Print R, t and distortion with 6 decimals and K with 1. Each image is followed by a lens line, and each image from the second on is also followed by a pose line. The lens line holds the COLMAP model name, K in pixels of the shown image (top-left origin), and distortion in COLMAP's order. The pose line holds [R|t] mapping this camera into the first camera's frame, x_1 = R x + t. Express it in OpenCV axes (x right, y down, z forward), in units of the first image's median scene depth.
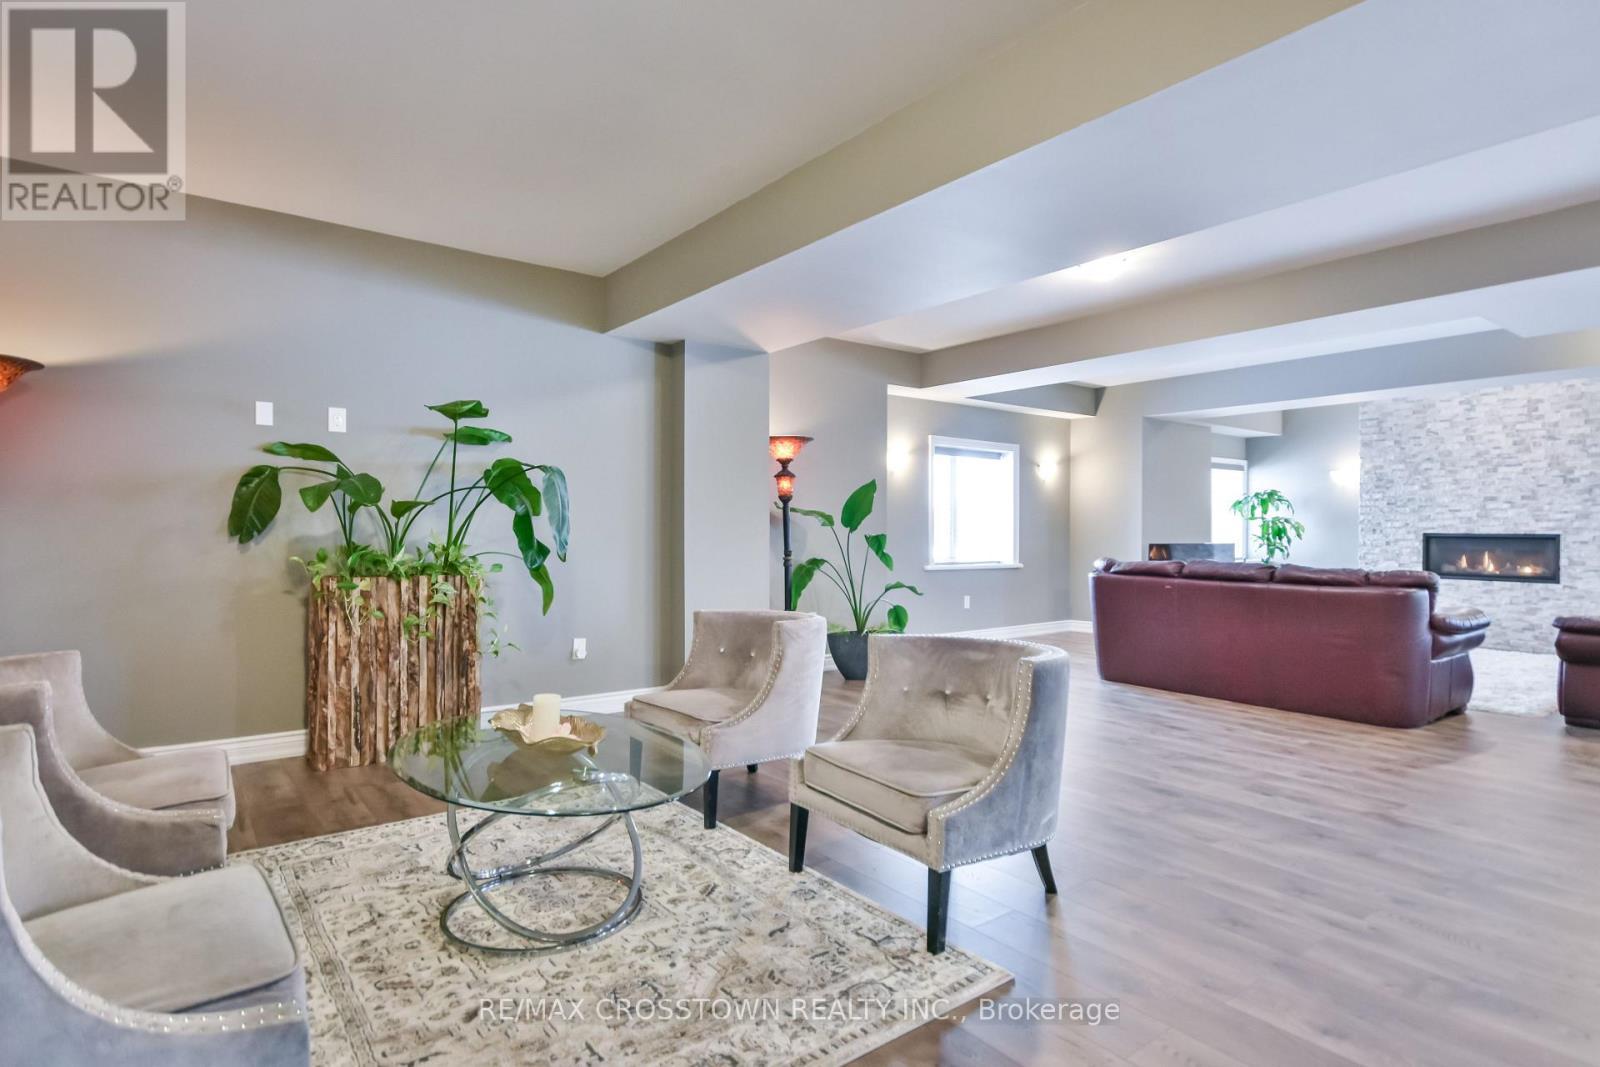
lens RADIAL K [[826.2, 0, 805.4], [0, 826.2, 531.0], [0, 0, 1]] dist [0.002807, 0.001948]
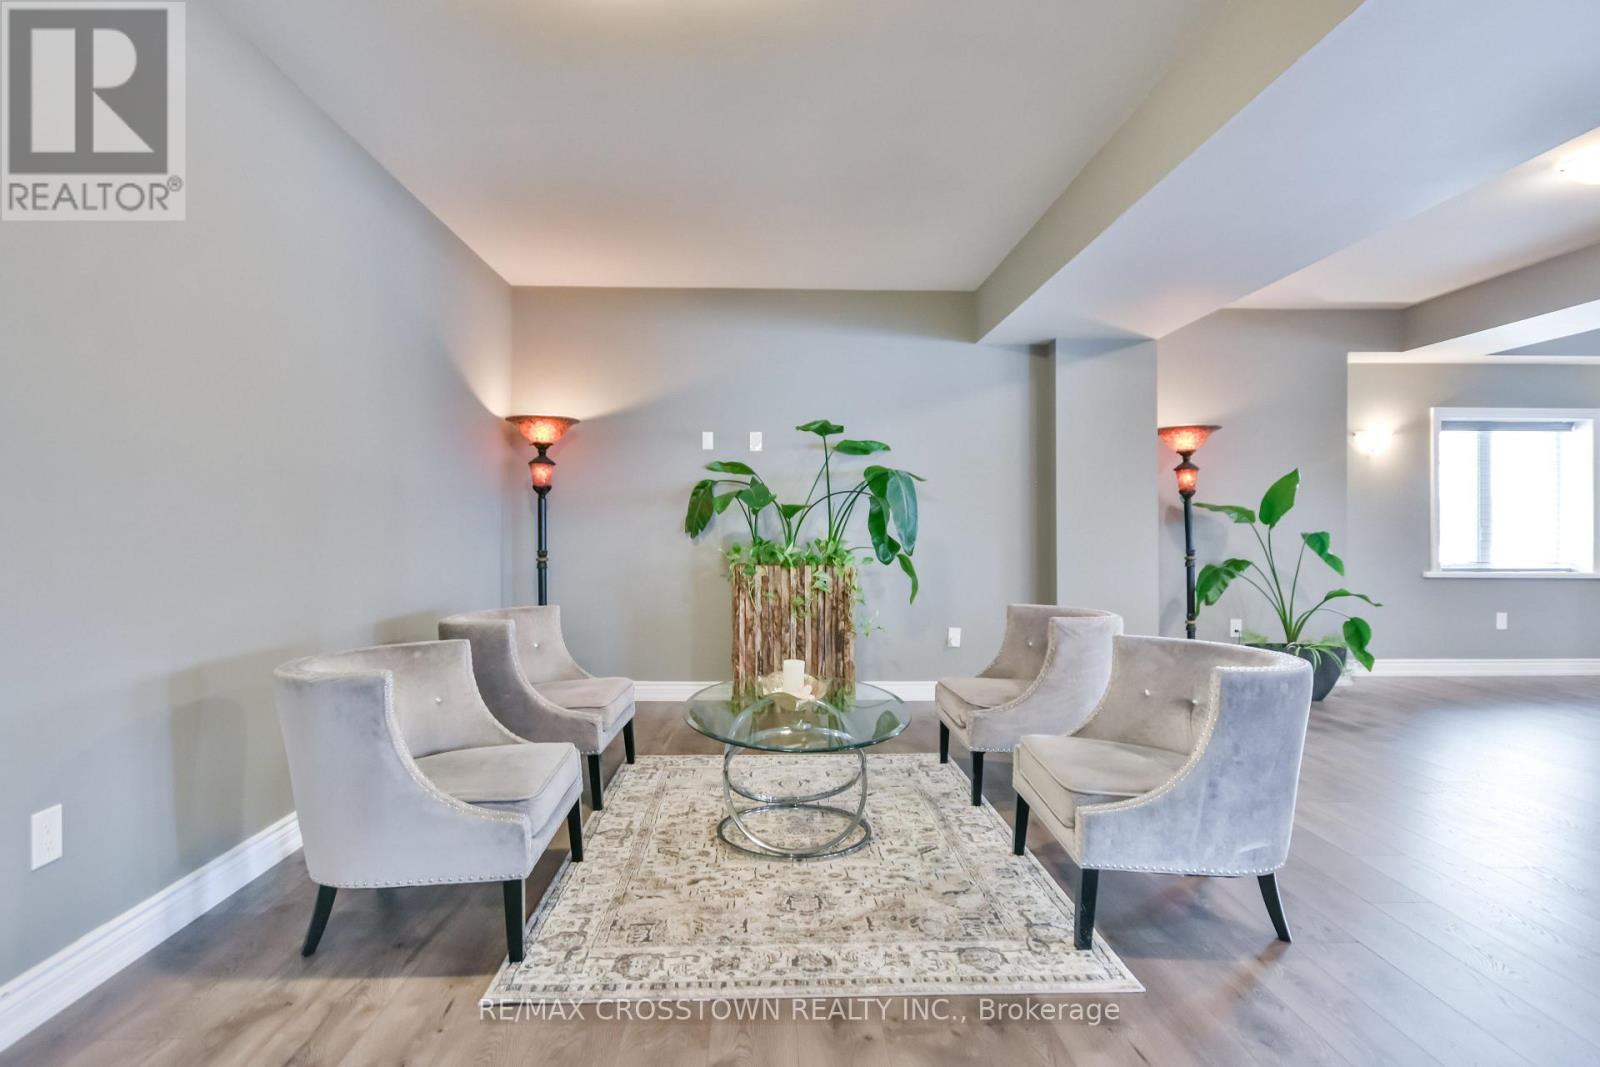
lens RADIAL K [[826.2, 0, 792.3], [0, 826.2, 531.0], [0, 0, 1]] dist [0.002807, 0.001948]
pose [[0.816498, -0.000363, -0.577348, 0.235457], [0.001308, 0.999998, 0.001221, 0.001869], [0.577347, -0.001752, 0.816497, -0.009064]]
